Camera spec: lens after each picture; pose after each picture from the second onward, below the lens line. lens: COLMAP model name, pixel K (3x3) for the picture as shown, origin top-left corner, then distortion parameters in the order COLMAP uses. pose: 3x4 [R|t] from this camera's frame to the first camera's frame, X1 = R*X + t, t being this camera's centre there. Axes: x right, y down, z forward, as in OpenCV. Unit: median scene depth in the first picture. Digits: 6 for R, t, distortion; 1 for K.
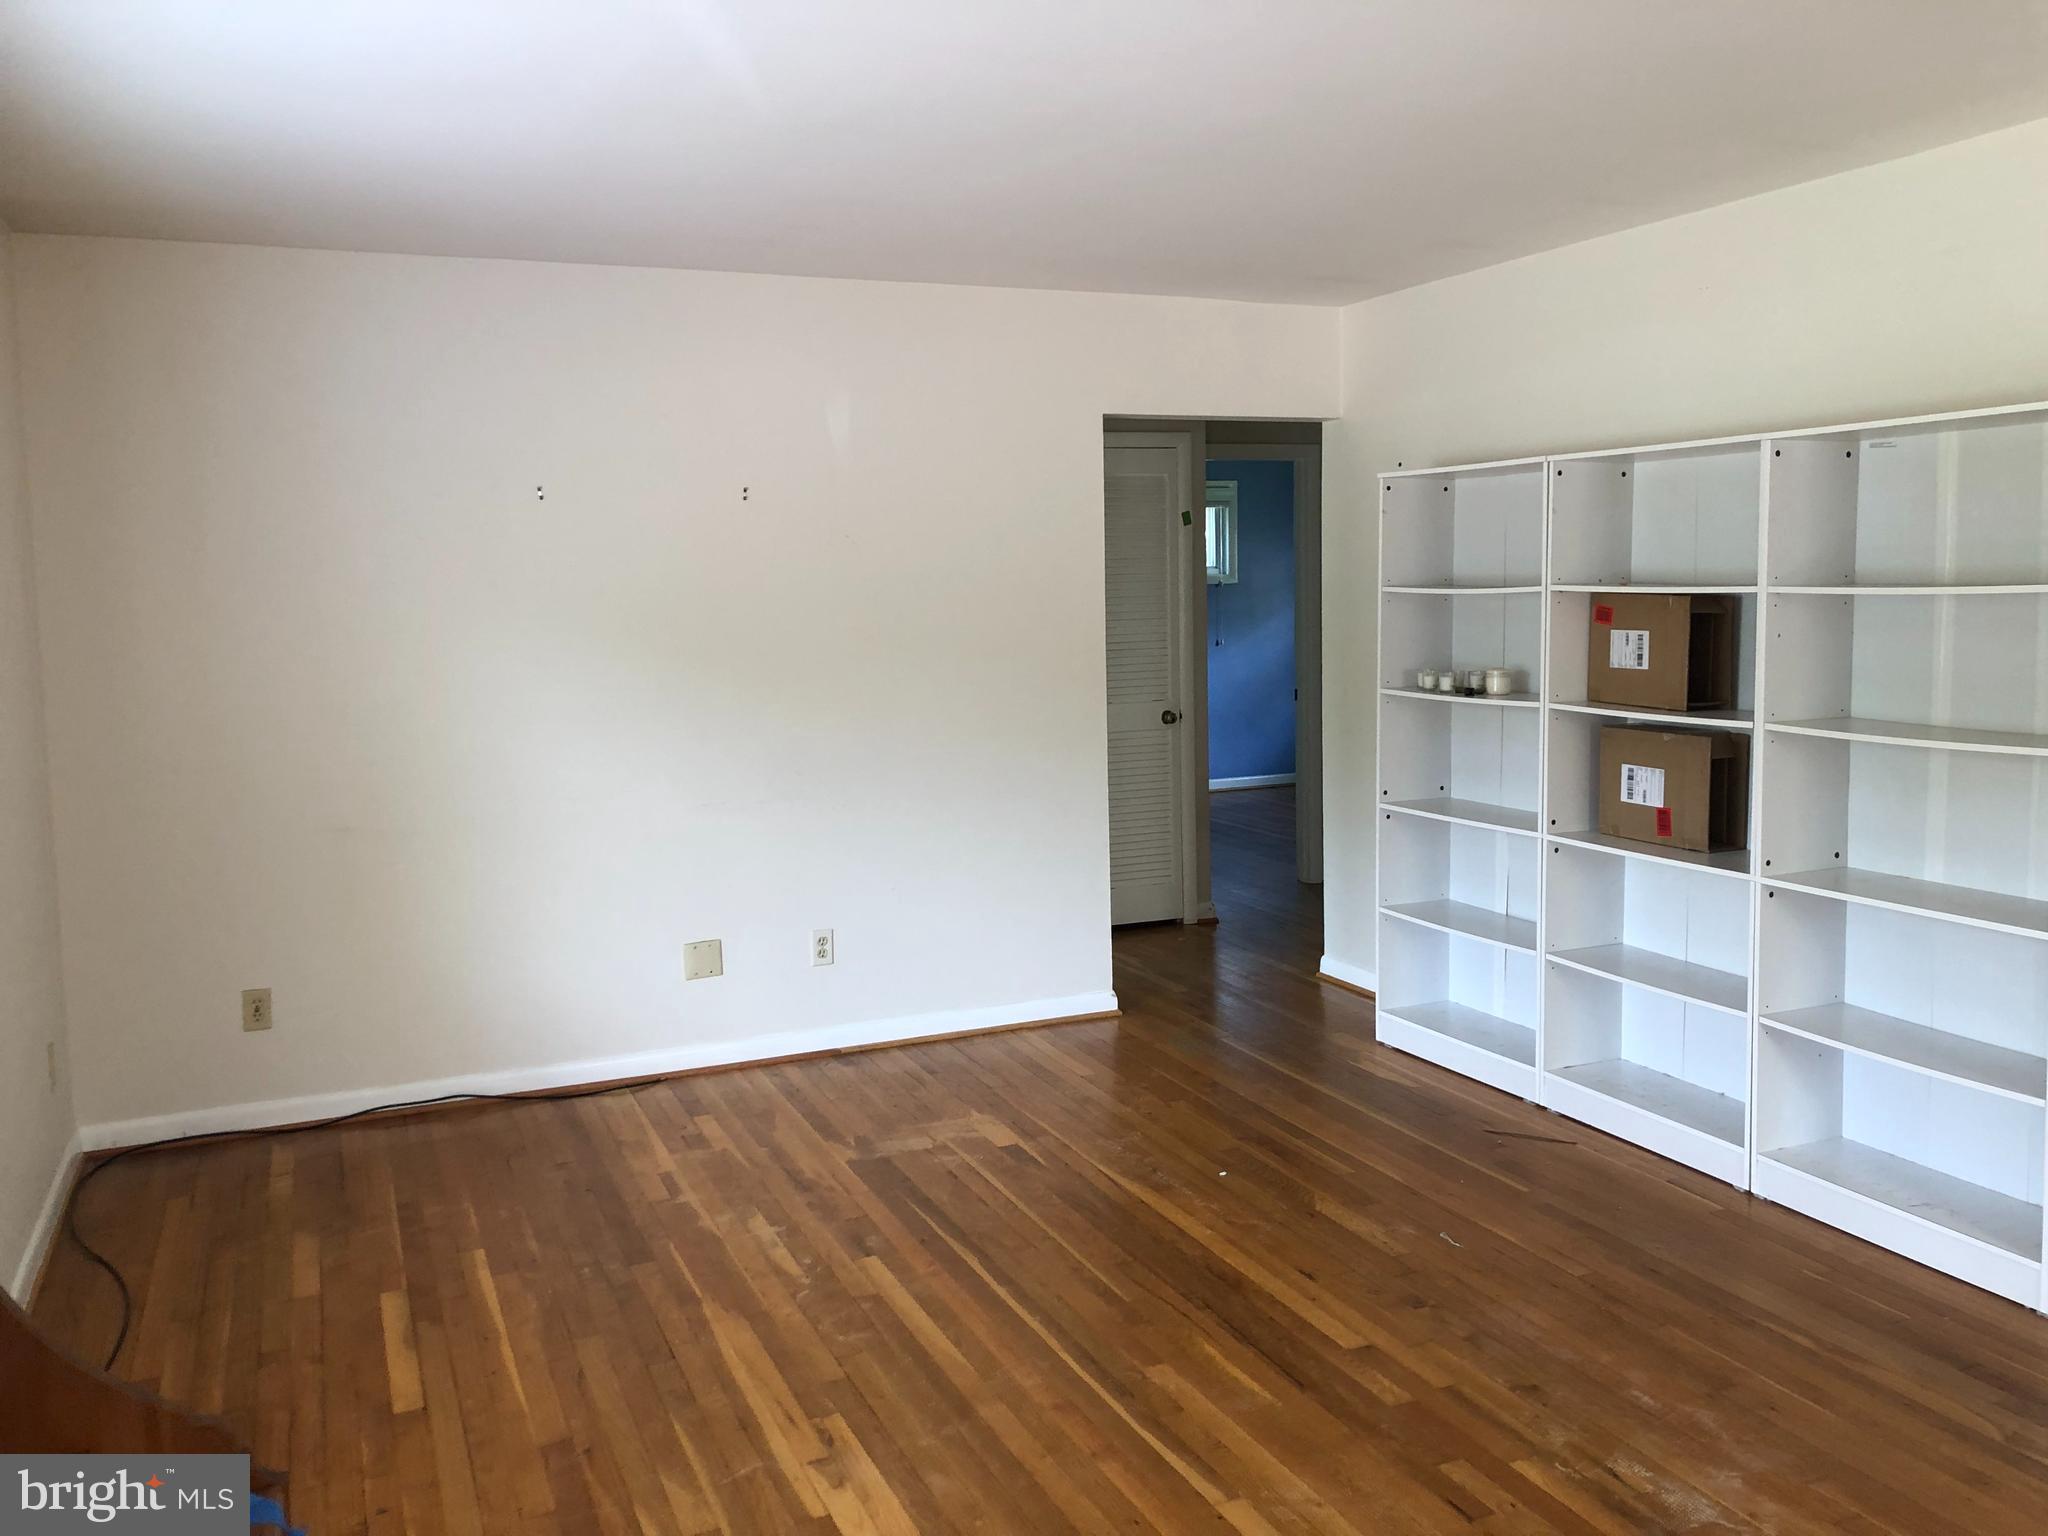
lens RADIAL K [[1708.2, 0, 1024.0], [0, 1708.2, 768.0], [0, 0, 1]] dist [0.052976, -0.000288]
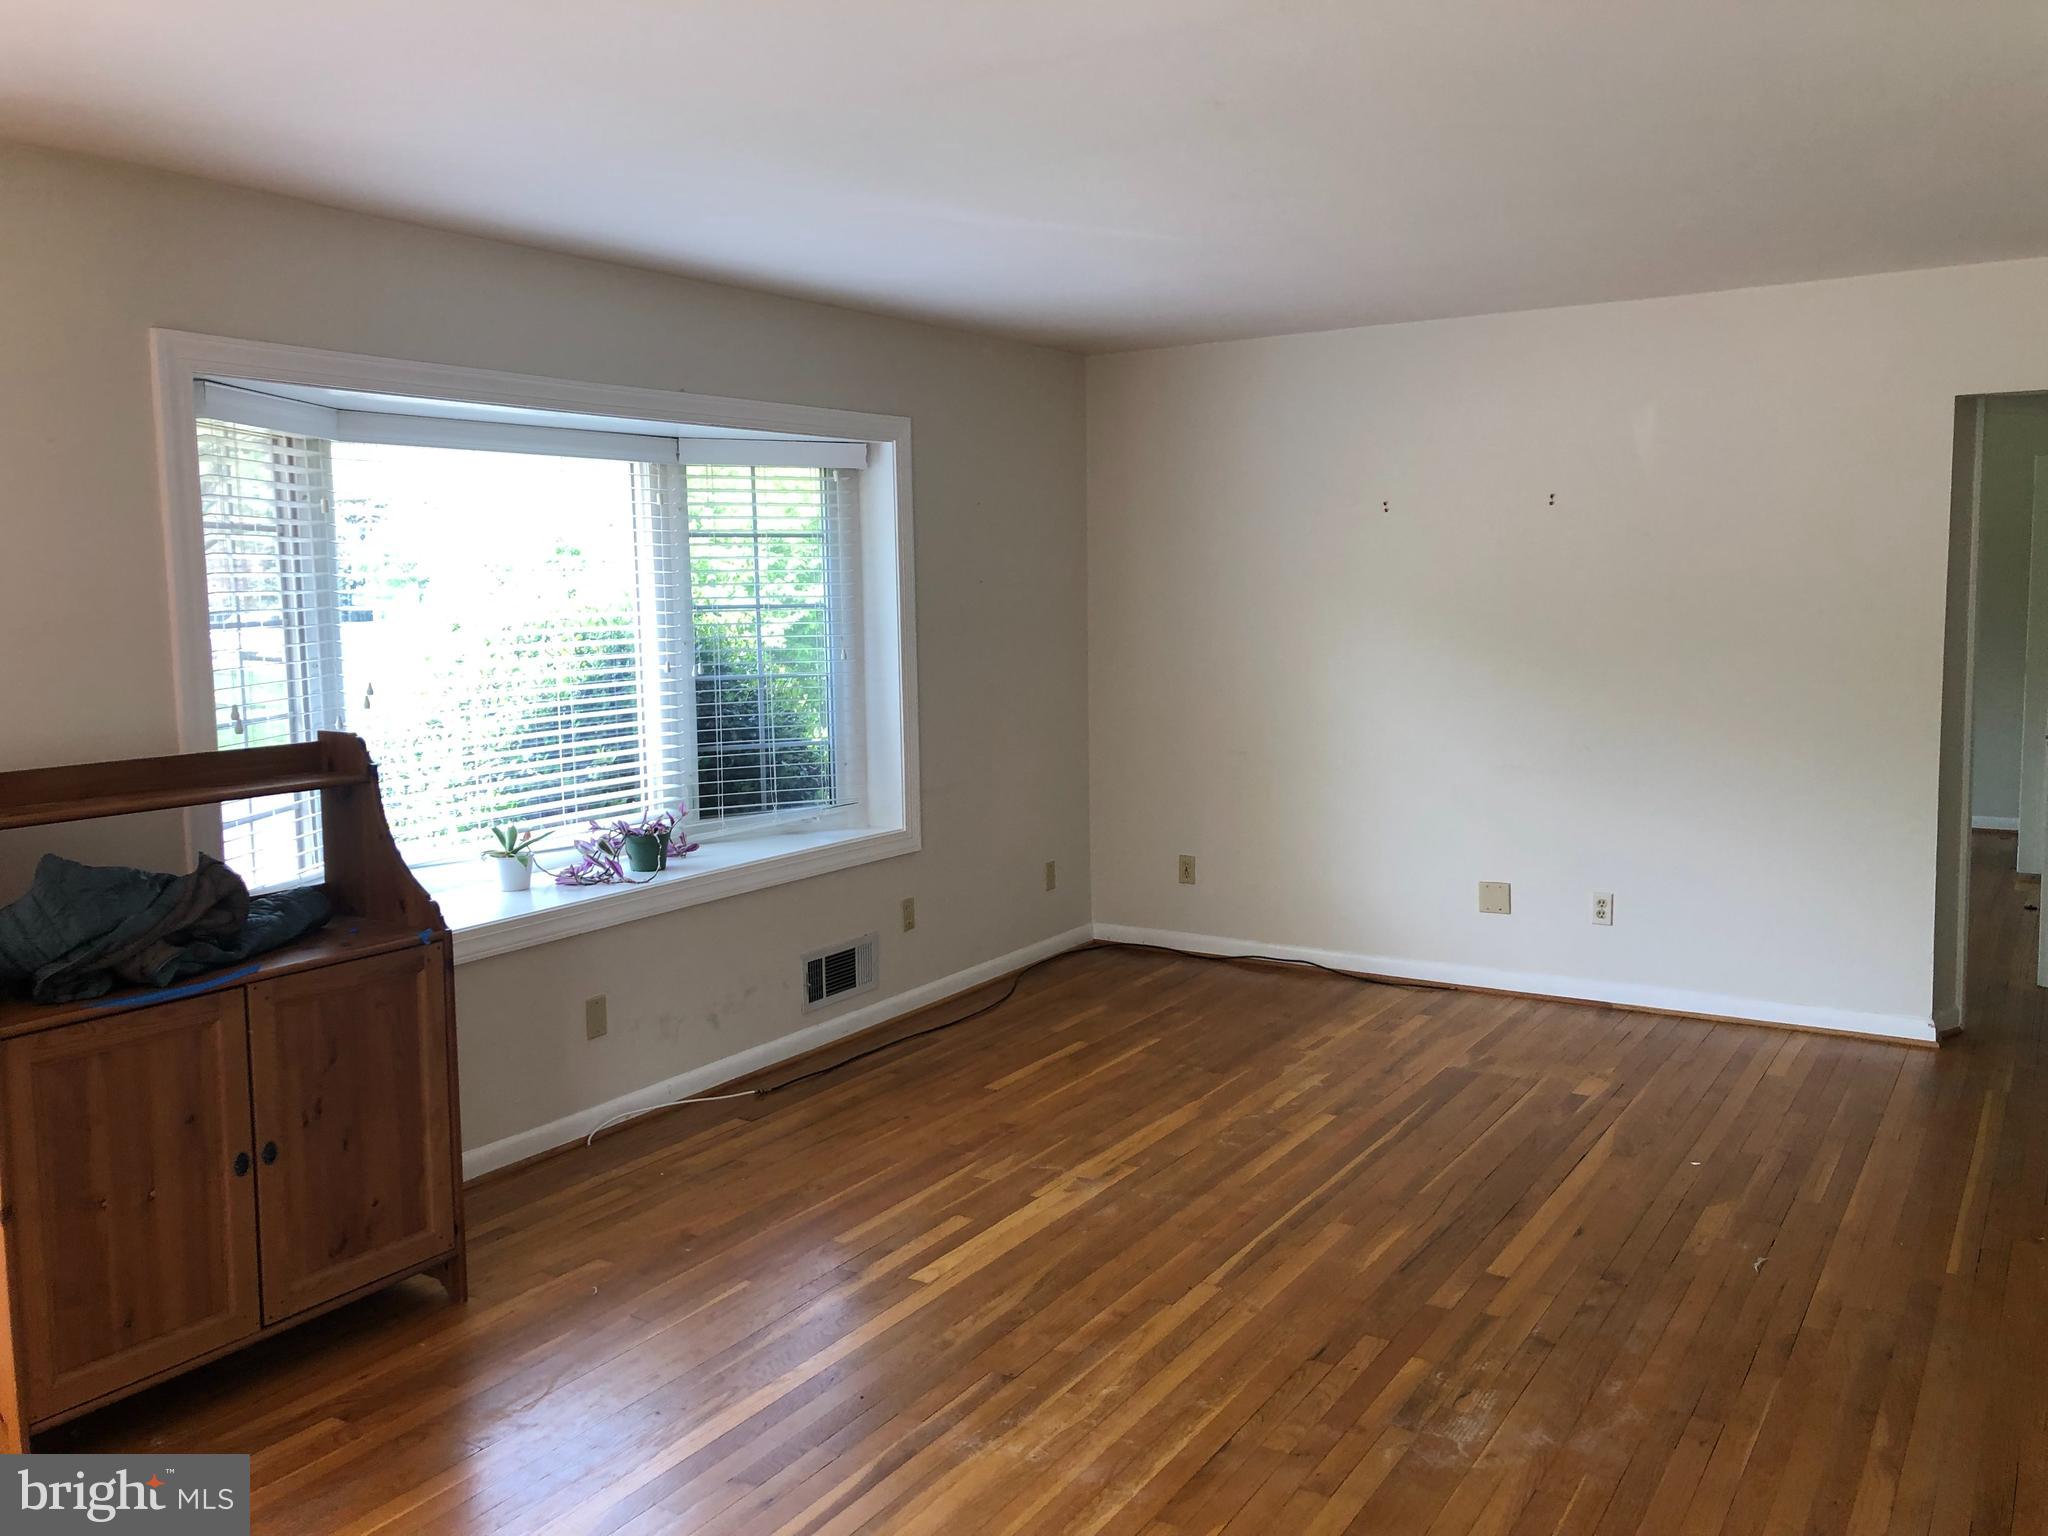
lens RADIAL K [[1664.1, 0, 1024.0], [0, 1664.1, 768.0], [0, 0, 1]] dist [0.104829, 0.000308]
pose [[0.561192, 0.102543, -0.821309, 0.813706], [-0.091974, 0.993876, 0.061244, -0.025404], [0.822560, 0.041170, 0.567186, 0.106338]]
